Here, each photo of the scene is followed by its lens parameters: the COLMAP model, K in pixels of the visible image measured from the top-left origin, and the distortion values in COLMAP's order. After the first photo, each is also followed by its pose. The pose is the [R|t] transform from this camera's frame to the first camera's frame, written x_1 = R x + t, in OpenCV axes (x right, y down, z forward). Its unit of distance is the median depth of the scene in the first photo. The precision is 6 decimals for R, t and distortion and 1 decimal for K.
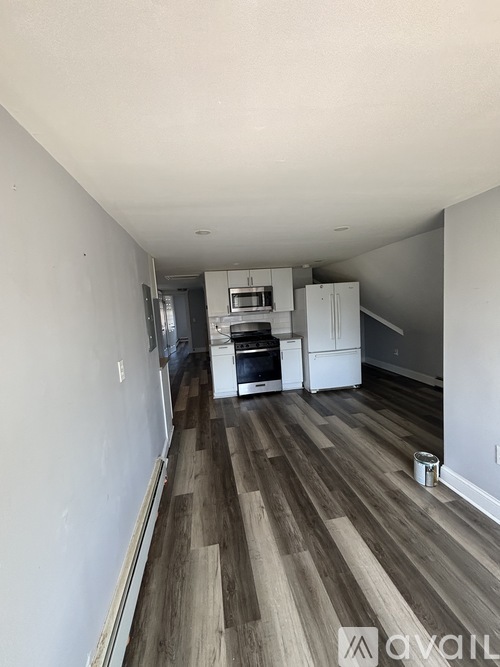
lens RADIAL K [[266.4, 0, 249.6], [0, 266.4, 331.1], [0, 0, 1]] dist [-0.016788, -0.000021]
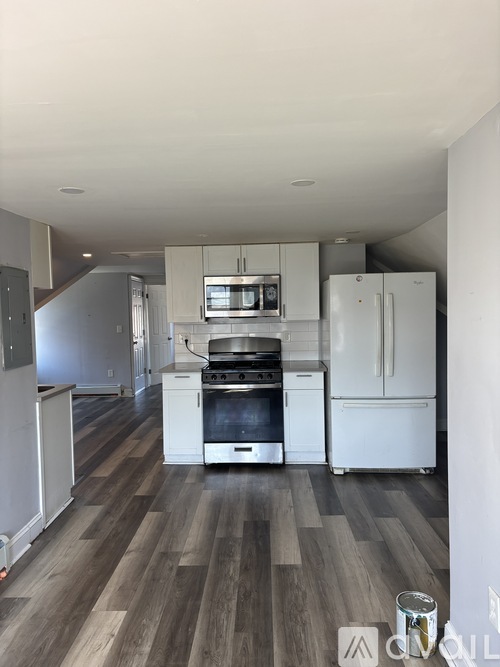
lens RADIAL K [[502.8, 0, 249.4], [0, 502.8, 328.7], [0, 0, 1]] dist [0.003051, 0.000334]
pose [[0.977479, 0.056043, -0.203456, 0.262187], [-0.066605, 0.996744, -0.045435, -0.002253], [0.200247, 0.057963, 0.978029, -0.052829]]
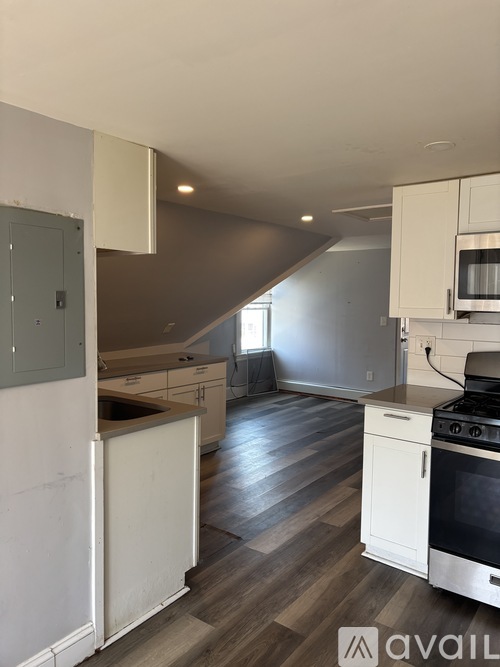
lens RADIAL K [[502.8, 0, 249.4], [0, 502.8, 328.7], [0, 0, 1]] dist [0.003051, 0.000334]
pose [[0.675560, 0.118022, -0.727798, 0.210599], [-0.130222, 0.990687, 0.039778, -0.043915], [0.725714, 0.067903, 0.684637, 0.444662]]
